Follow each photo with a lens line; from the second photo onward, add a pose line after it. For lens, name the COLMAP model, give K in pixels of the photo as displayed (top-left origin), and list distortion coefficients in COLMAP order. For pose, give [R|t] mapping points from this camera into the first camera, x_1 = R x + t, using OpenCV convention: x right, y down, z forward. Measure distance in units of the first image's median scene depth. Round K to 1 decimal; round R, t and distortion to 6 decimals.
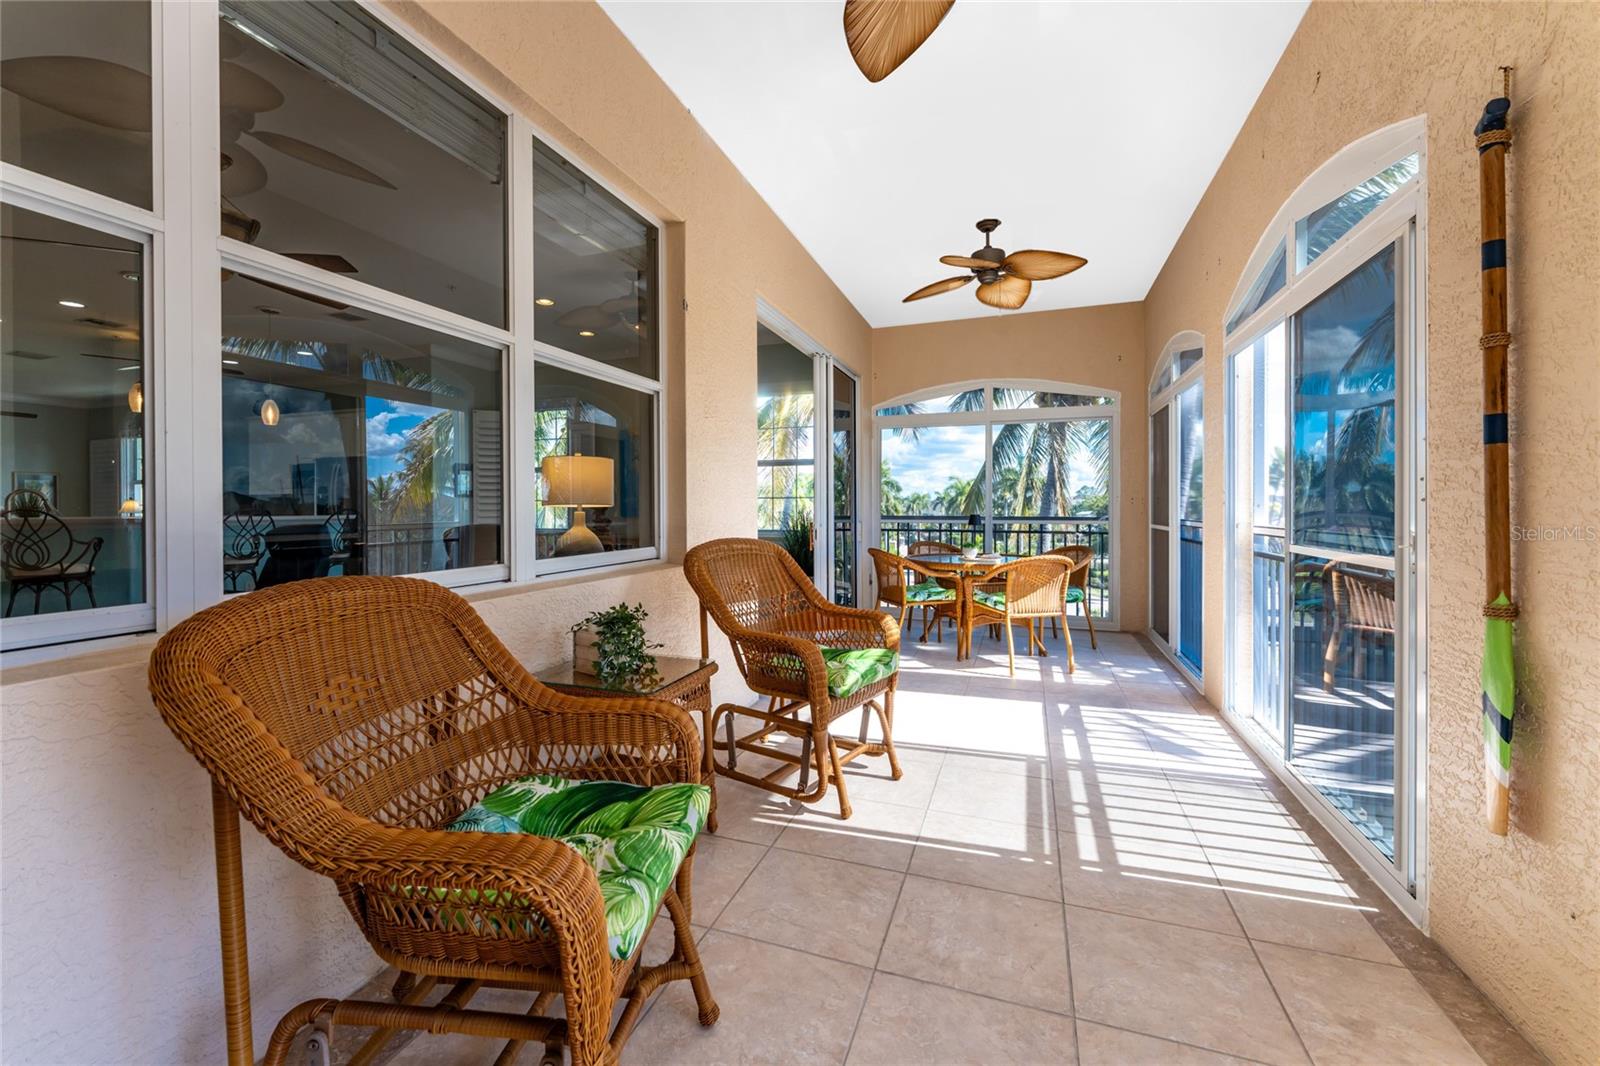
lens RADIAL K [[644.3, 0, 795.9], [0, 644.3, 509.5], [0, 0, 1]] dist [0.001893, -0.001447]
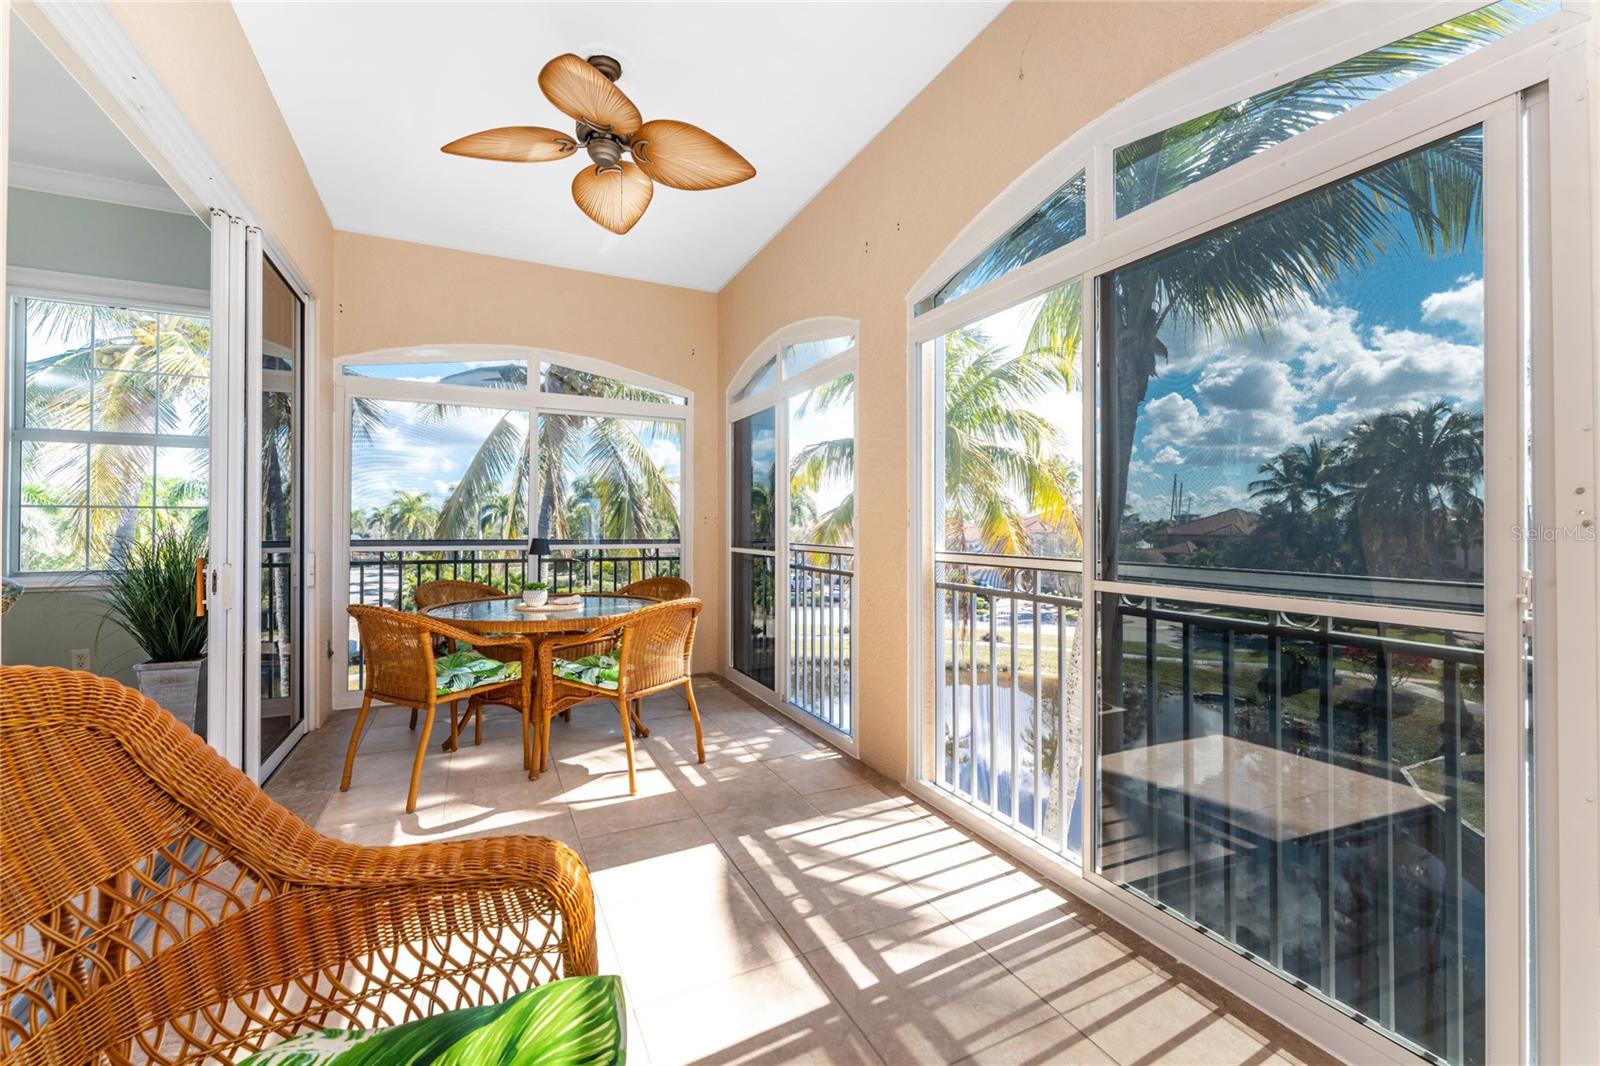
lens RADIAL K [[644.3, 0, 786.0], [0, 644.3, 522.0], [0, 0, 1]] dist [0.001893, -0.001447]
pose [[0.707499, 0.013025, 0.706594, -0.008049], [-0.005196, 0.999899, -0.013229, -0.000879], [-0.706695, 0.005688, 0.707495, 0.389171]]
